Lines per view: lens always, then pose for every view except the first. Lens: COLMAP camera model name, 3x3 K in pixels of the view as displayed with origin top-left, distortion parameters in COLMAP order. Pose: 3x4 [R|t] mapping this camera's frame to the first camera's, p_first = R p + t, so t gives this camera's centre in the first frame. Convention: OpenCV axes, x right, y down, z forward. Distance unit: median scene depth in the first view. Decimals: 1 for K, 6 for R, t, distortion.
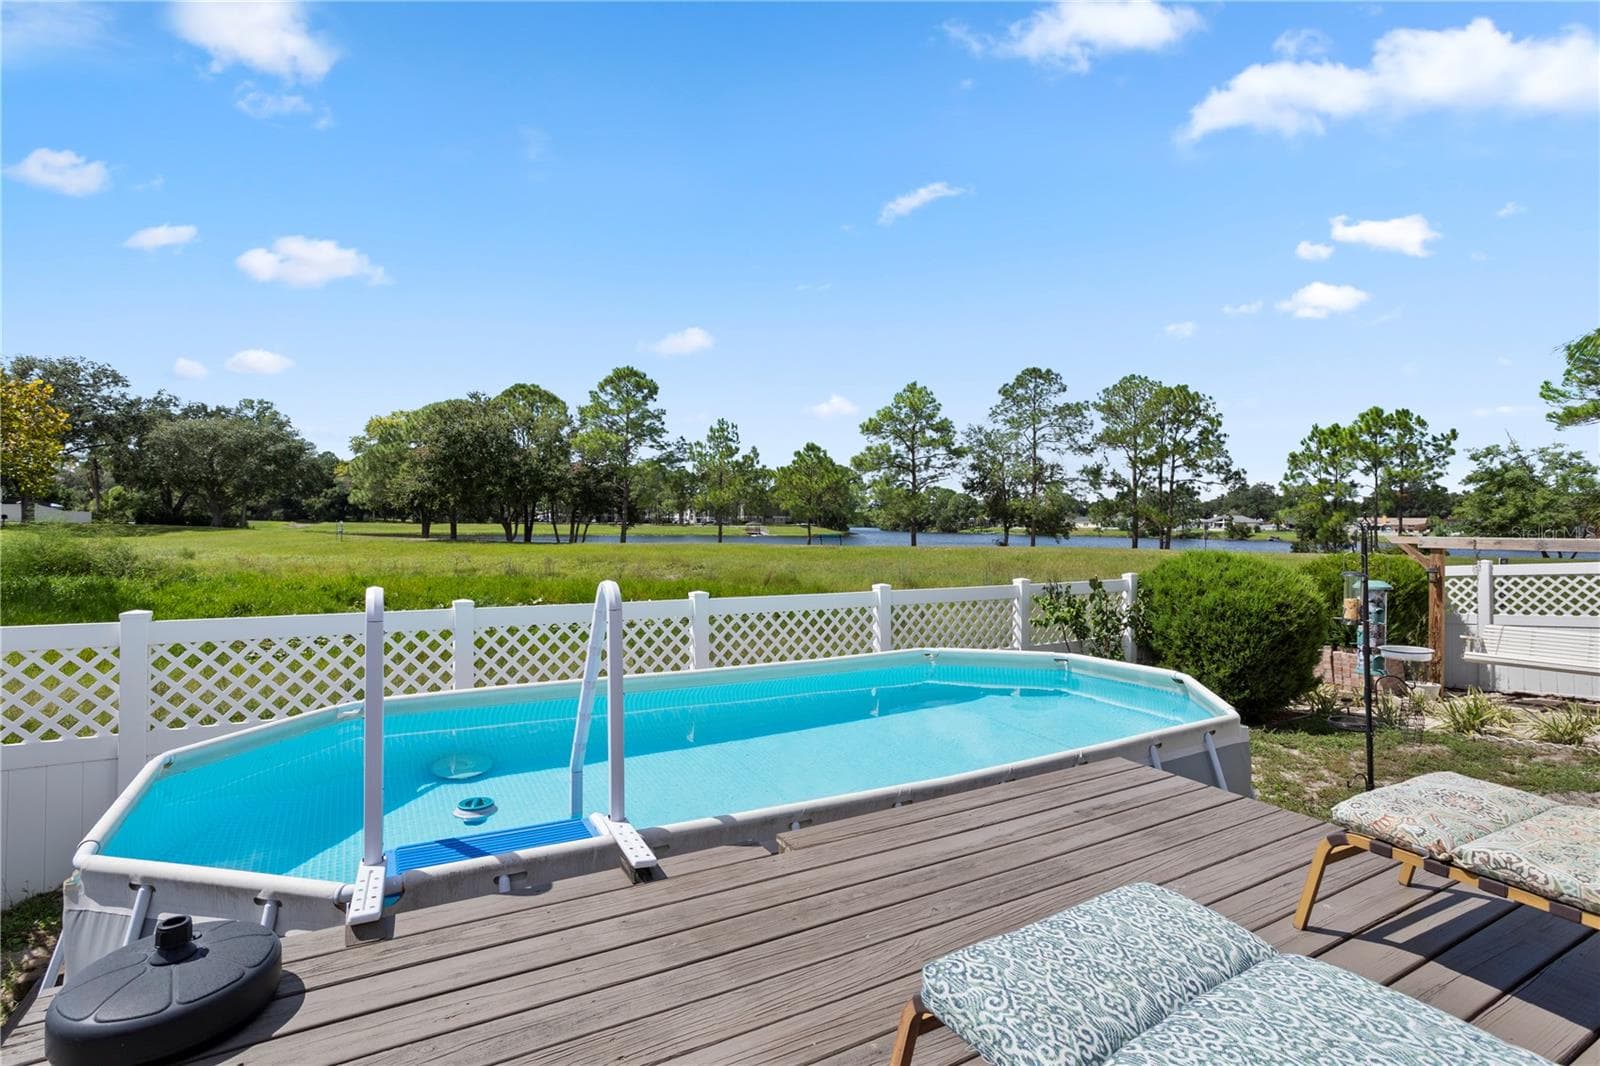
lens RADIAL K [[780.5, 0, 798.2], [0, 780.5, 534.8], [0, 0, 1]] dist [-0.064007, 0.042109]
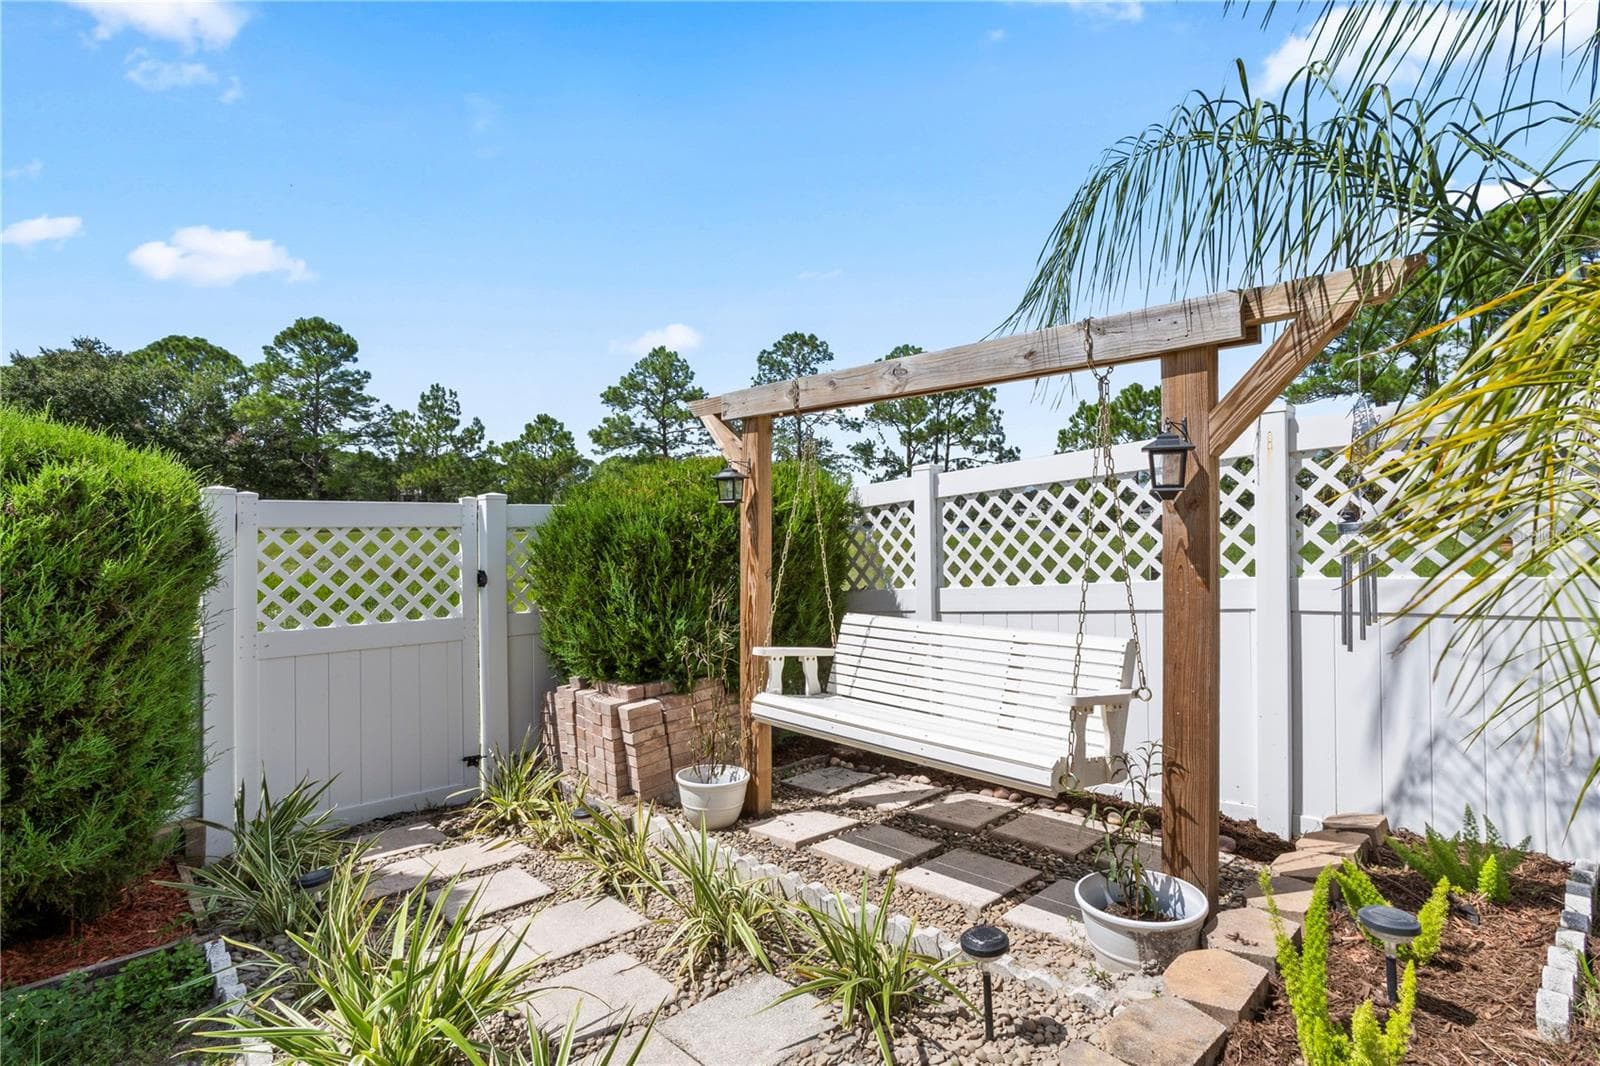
lens RADIAL K [[804.3, 0, 808.7], [0, 804.3, 518.4], [0, 0, 1]] dist [-0.065105, 0.046884]
pose [[0.978032, -0.010089, 0.208211, 0.116939], [0.012684, 0.999858, -0.011128, 0.010351], [-0.208069, 0.013524, 0.978021, 0.082166]]
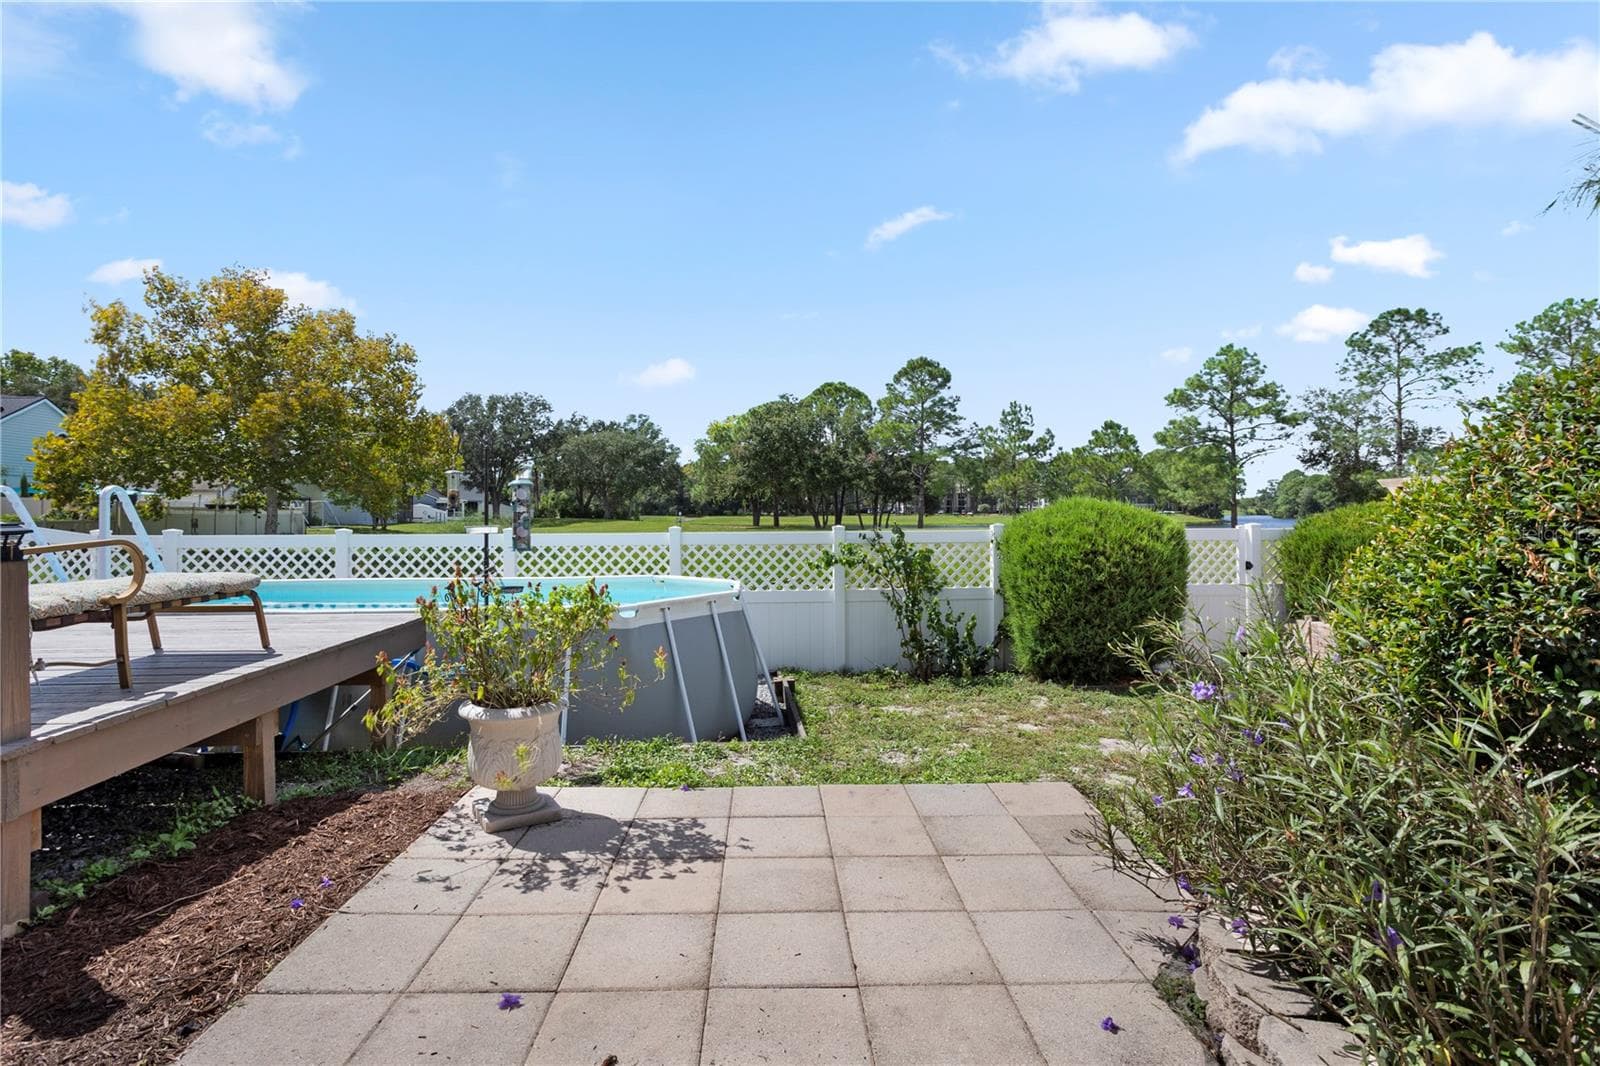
lens RADIAL K [[780.5, 0, 798.2], [0, 780.5, 534.8], [0, 0, 1]] dist [-0.064007, 0.042109]
pose [[0.895314, -0.003507, -0.445422, 0.094103], [0.008632, 0.999918, 0.009477, 0.007255], [0.445352, -0.012330, 0.895271, 0.003964]]
